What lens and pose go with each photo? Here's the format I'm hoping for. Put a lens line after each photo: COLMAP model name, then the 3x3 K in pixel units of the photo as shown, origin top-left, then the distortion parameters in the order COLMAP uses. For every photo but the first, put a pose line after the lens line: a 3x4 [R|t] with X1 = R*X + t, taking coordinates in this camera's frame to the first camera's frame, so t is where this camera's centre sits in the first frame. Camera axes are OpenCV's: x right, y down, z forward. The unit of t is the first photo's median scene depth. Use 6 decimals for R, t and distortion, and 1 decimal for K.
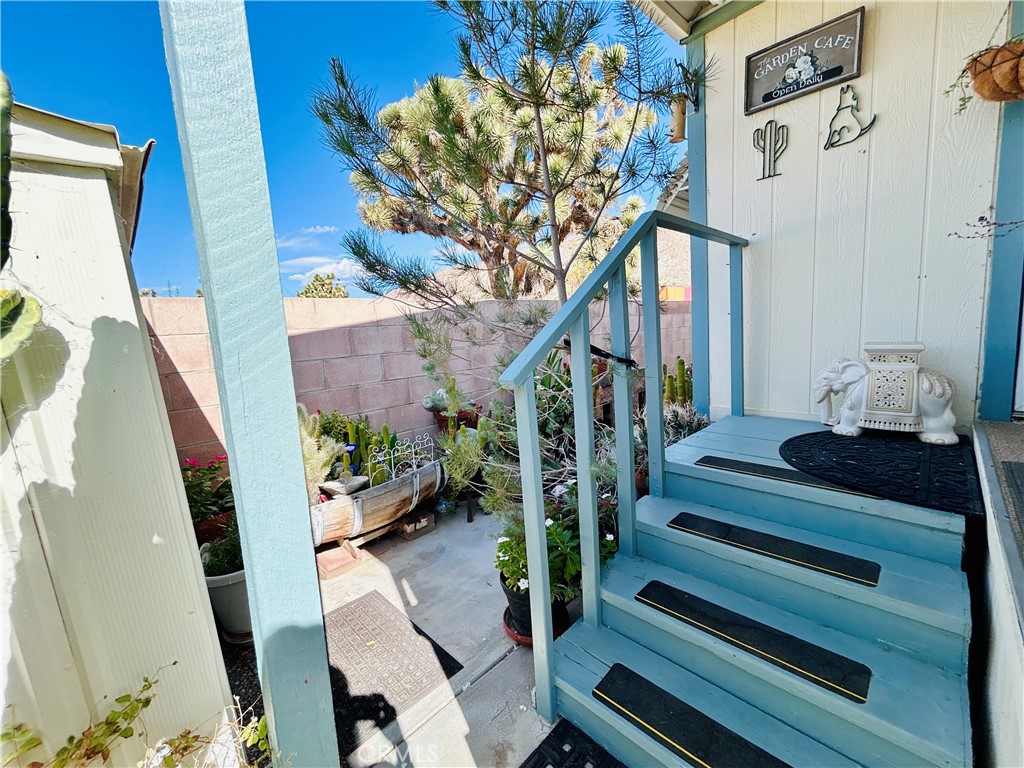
lens RADIAL K [[412.5, 0, 511.1], [0, 412.5, 382.0], [0, 0, 1]] dist [0.000011, 0.000476]
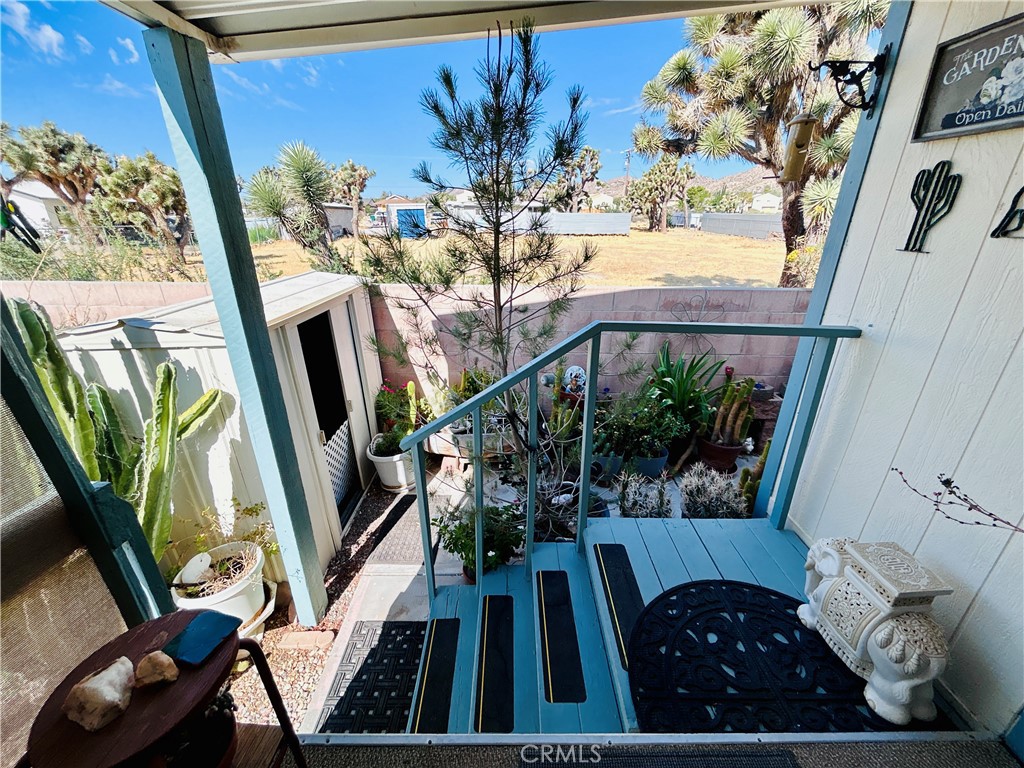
lens RADIAL K [[412.5, 0, 511.1], [0, 412.5, 382.0], [0, 0, 1]] dist [0.000011, 0.000476]
pose [[0.717437, 0.317795, -0.619911, 0.671903], [-0.139959, 0.937491, 0.318624, -0.442555], [0.682419, -0.141831, 0.717070, 0.070147]]
